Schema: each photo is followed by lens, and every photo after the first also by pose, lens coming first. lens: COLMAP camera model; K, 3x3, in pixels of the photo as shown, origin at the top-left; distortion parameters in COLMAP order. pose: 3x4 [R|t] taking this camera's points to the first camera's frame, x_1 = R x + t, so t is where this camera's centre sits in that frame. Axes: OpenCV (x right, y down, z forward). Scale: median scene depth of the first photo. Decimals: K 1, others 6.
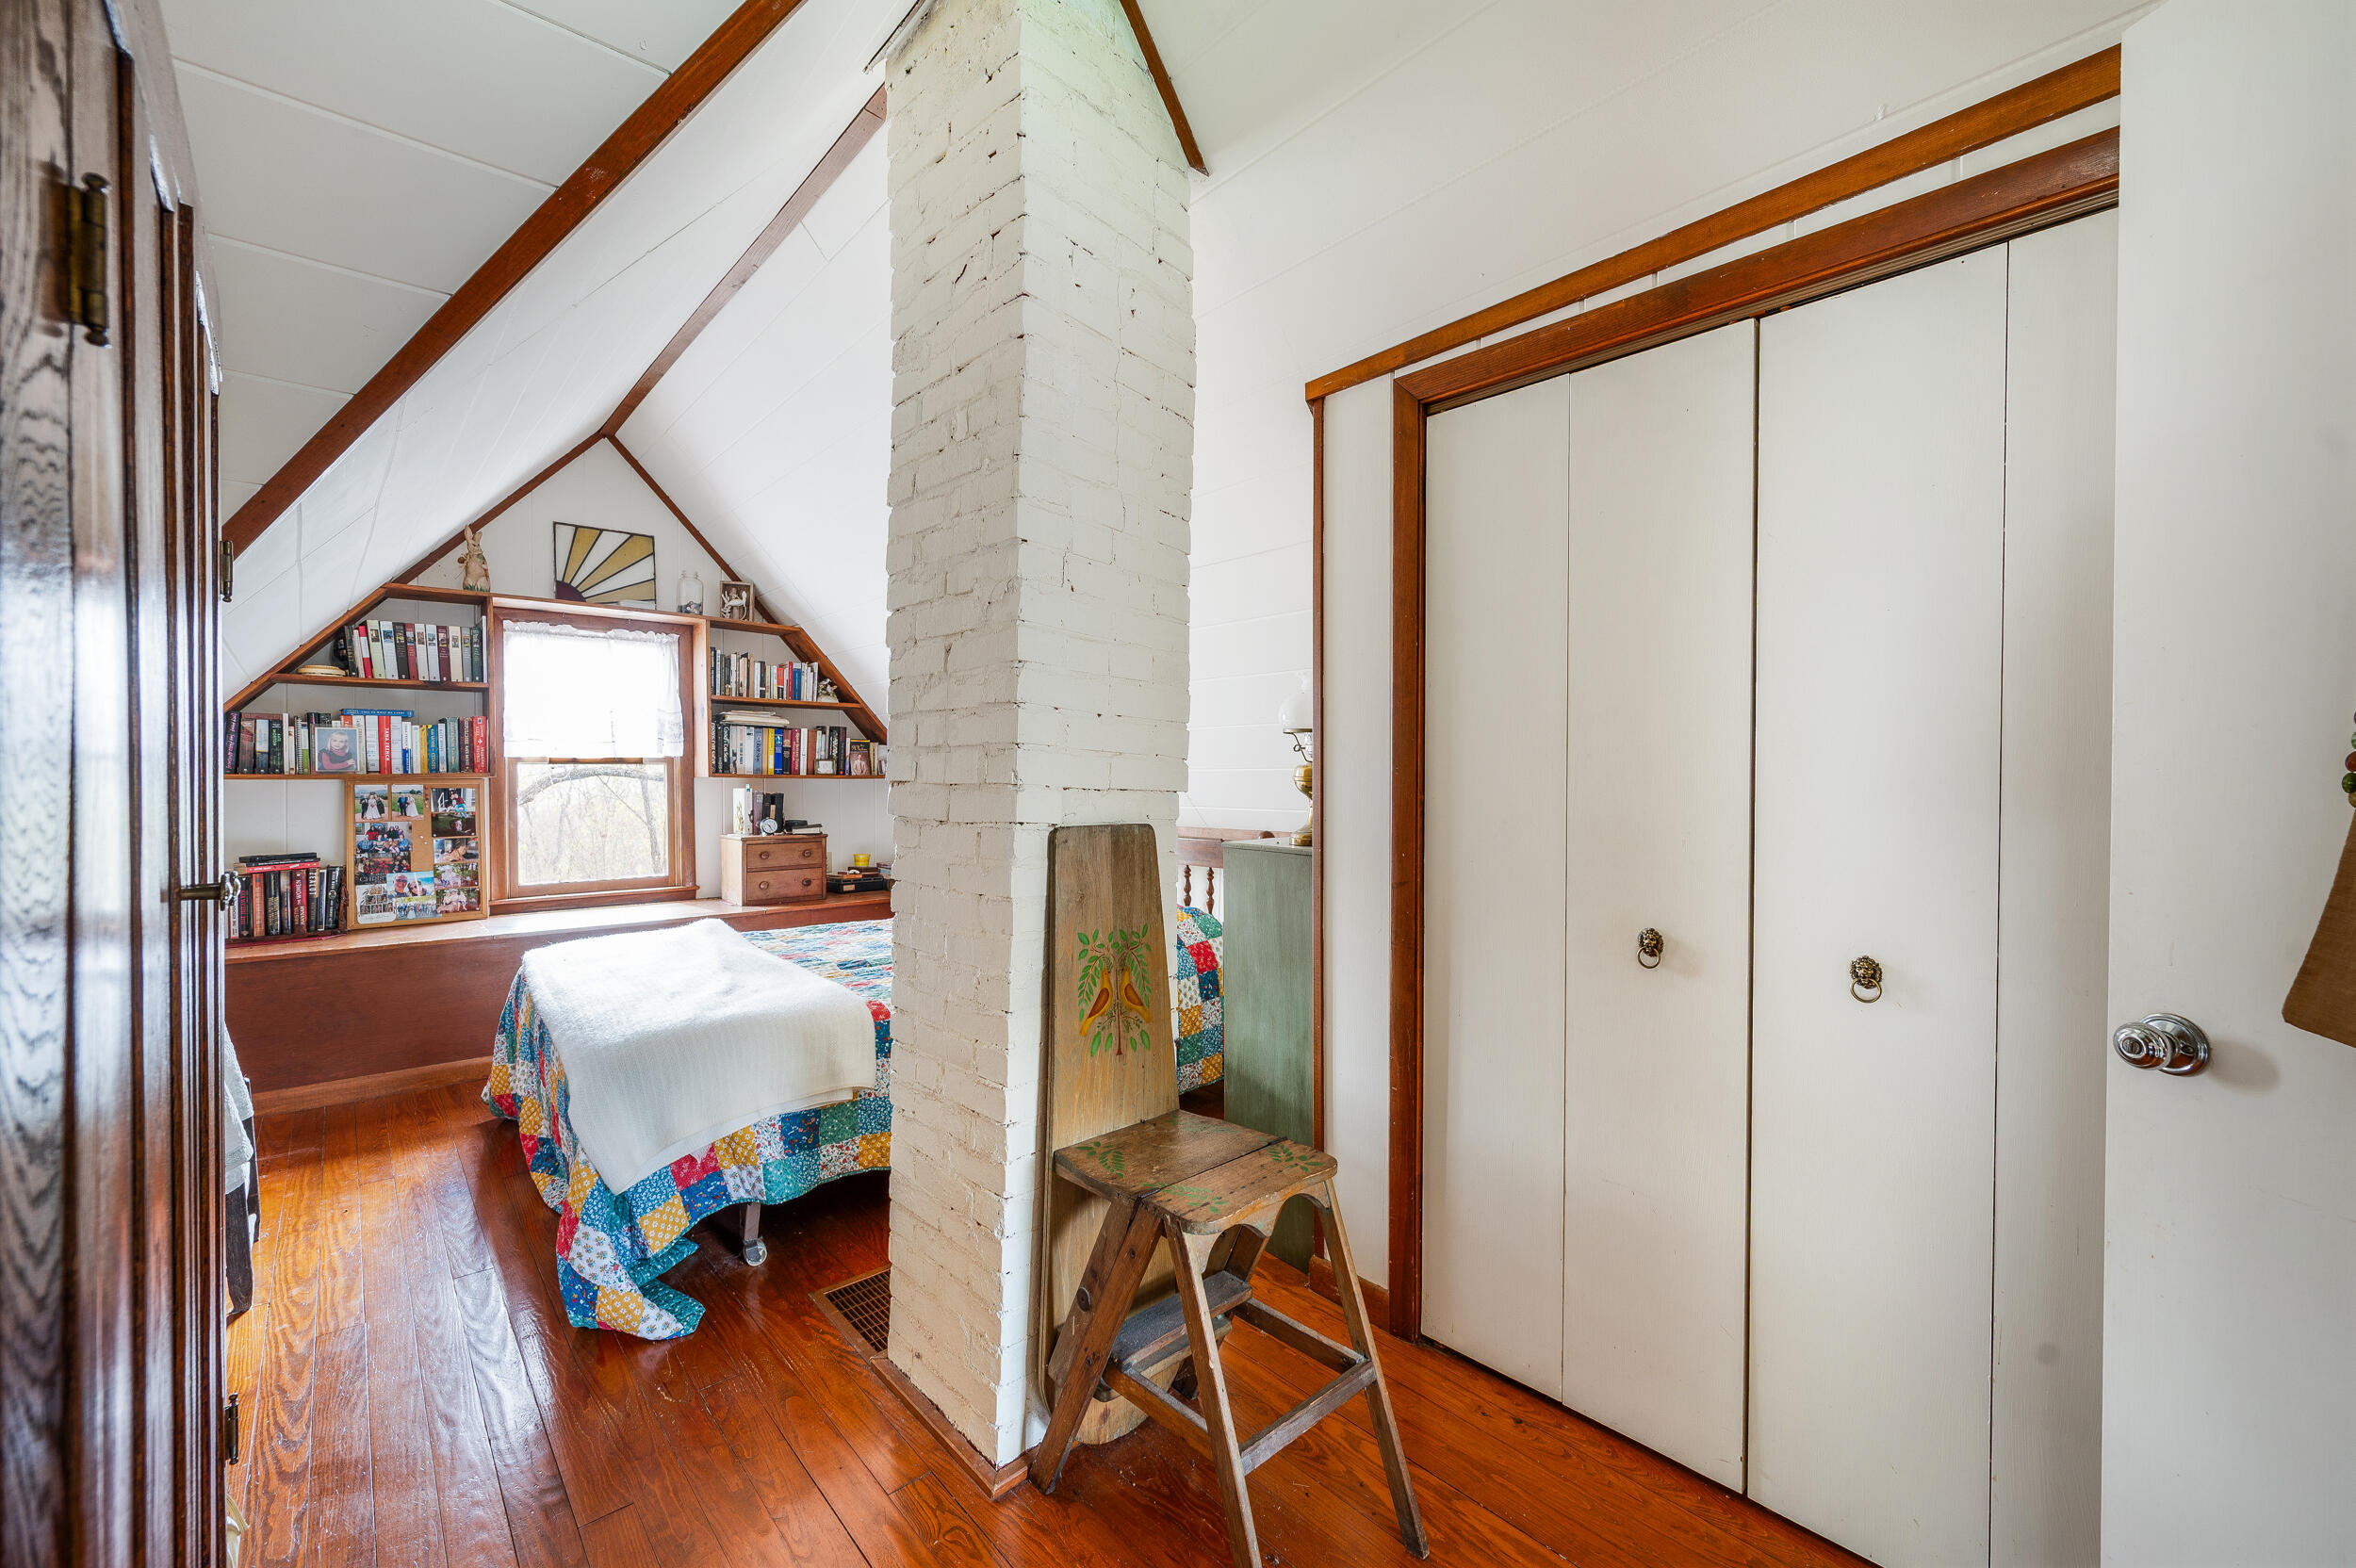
lens RADIAL K [[928.8, 0, 1175.3], [0, 928.8, 782.0], [0, 0, 1]] dist [0.001940, -0.000712]
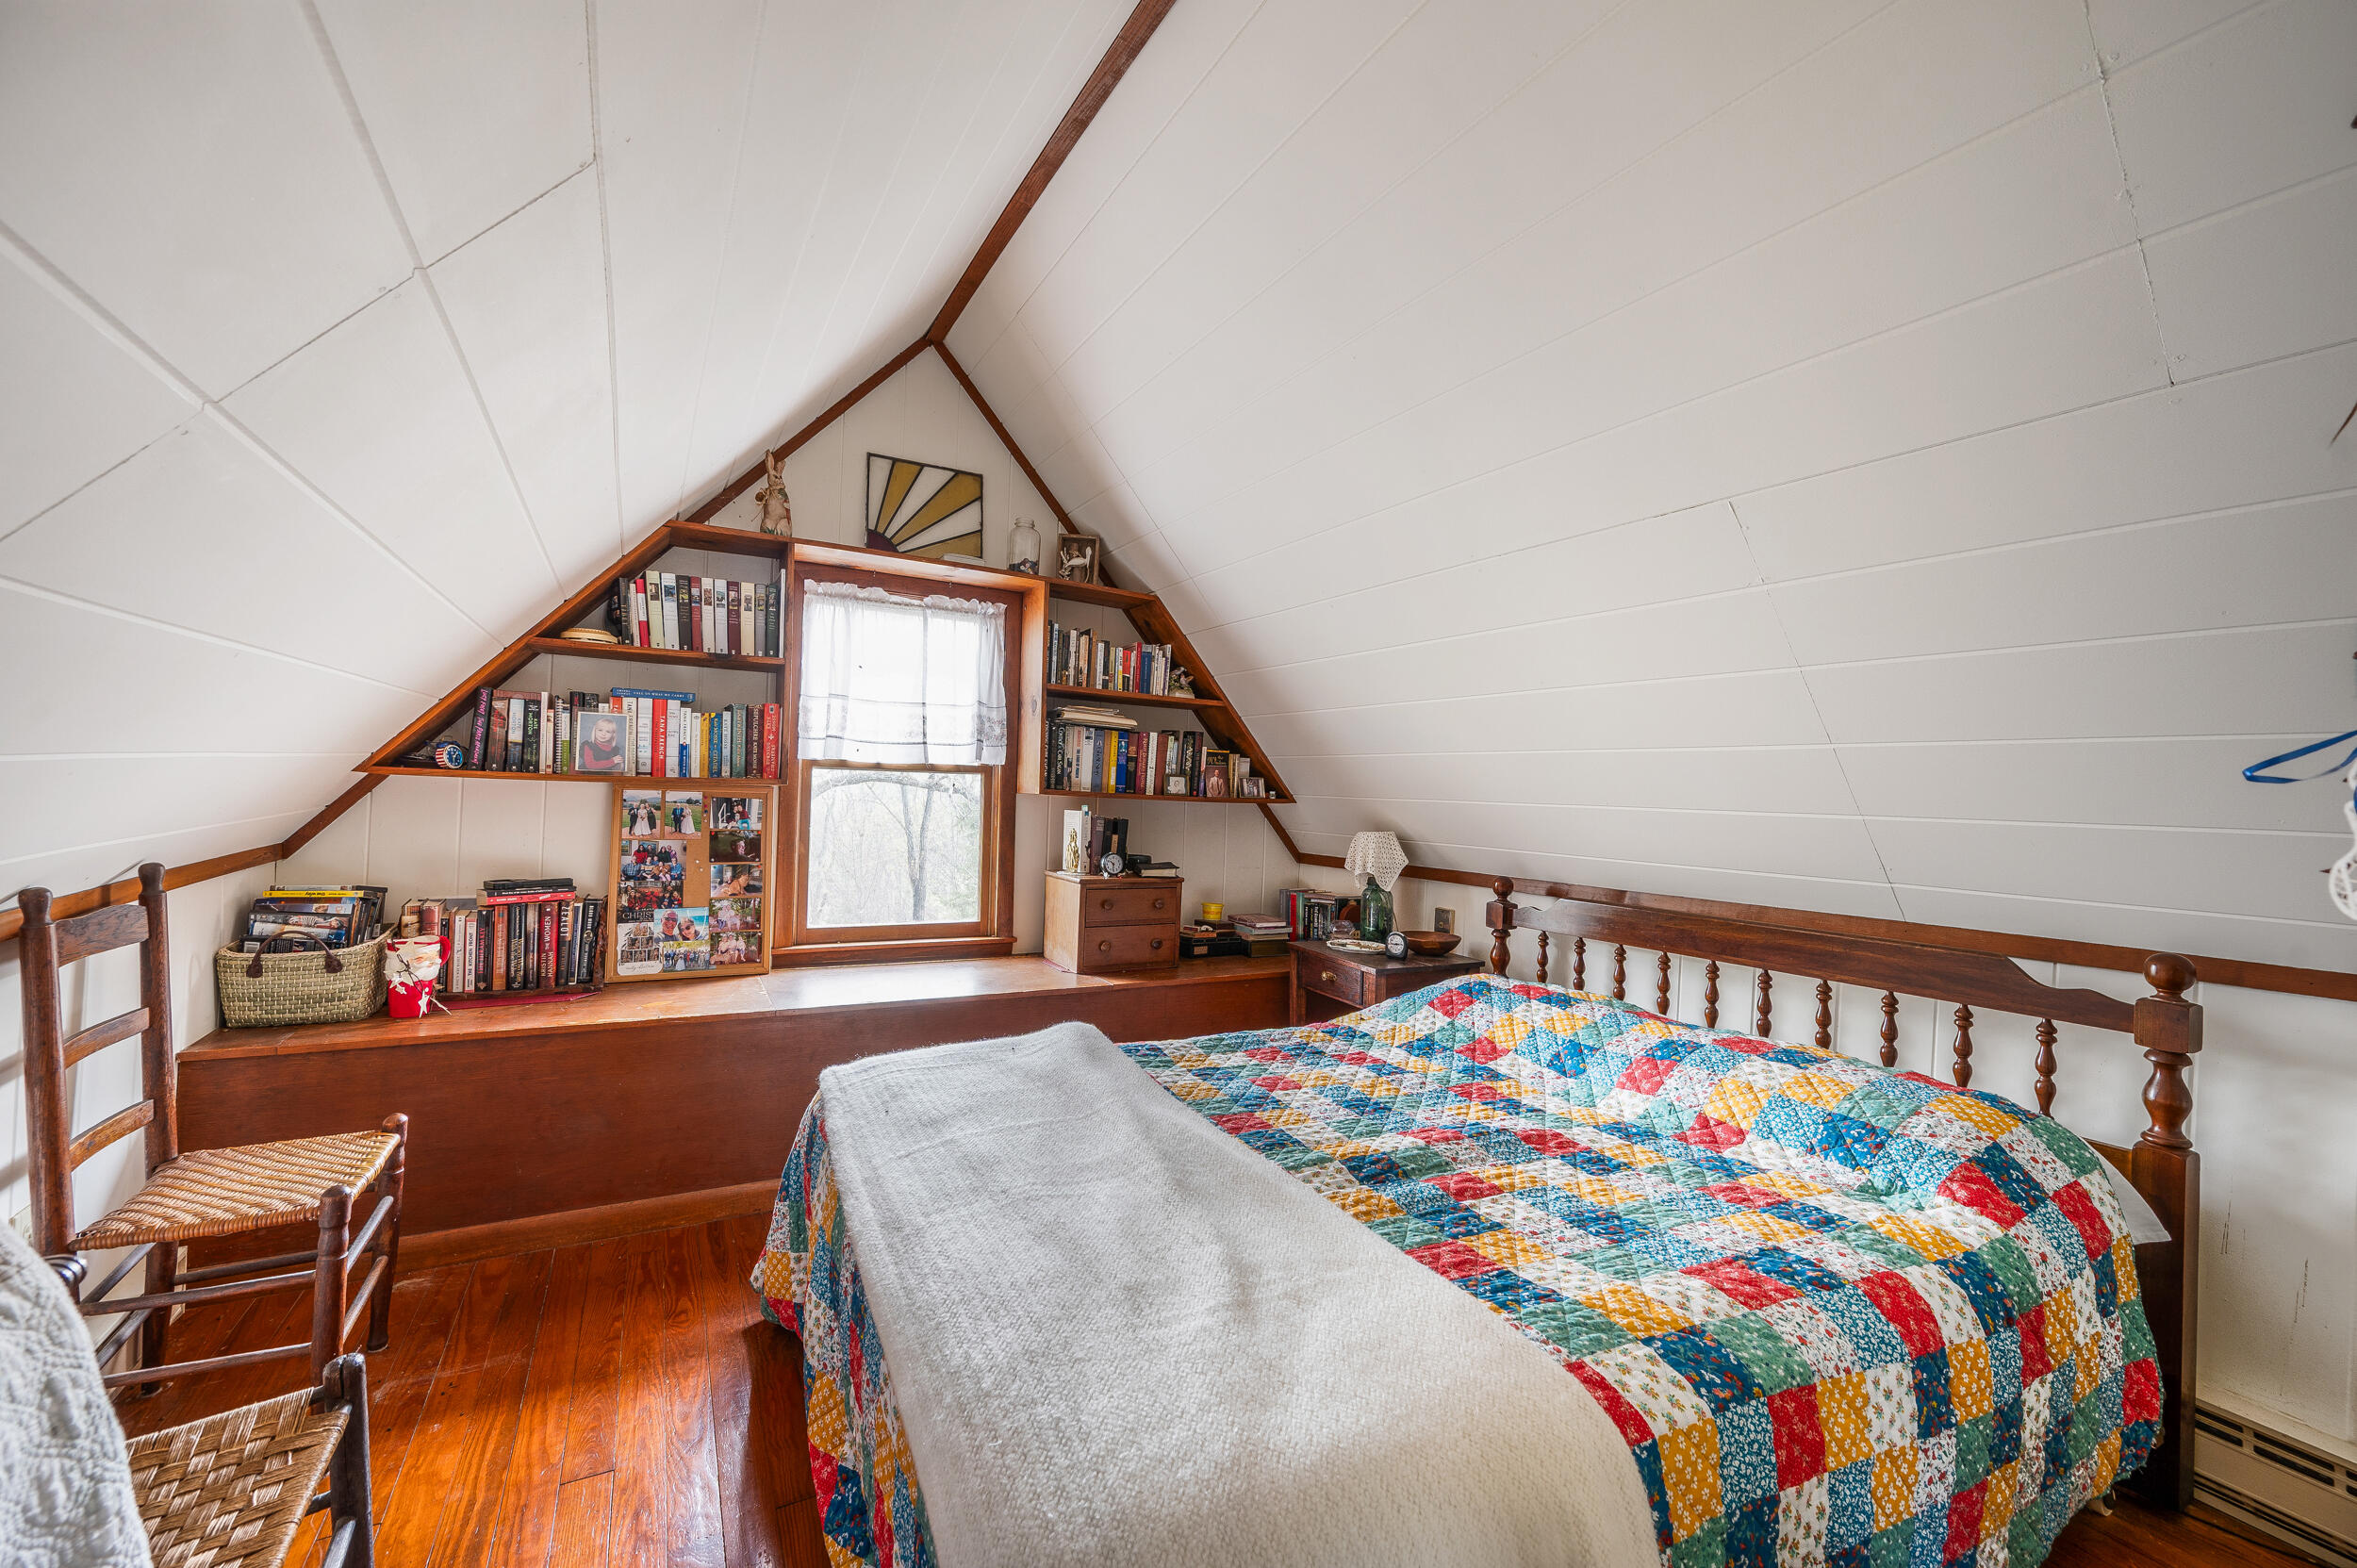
lens RADIAL K [[929.3, 0, 1179.8], [0, 929.3, 783.9], [0, 0, 1]] dist [0.001940, -0.000712]
pose [[0.975147, 0.035243, -0.218737, -0.256220], [-0.039156, 0.999141, -0.013579, -0.008491], [0.218071, 0.021806, 0.975689, 0.335140]]
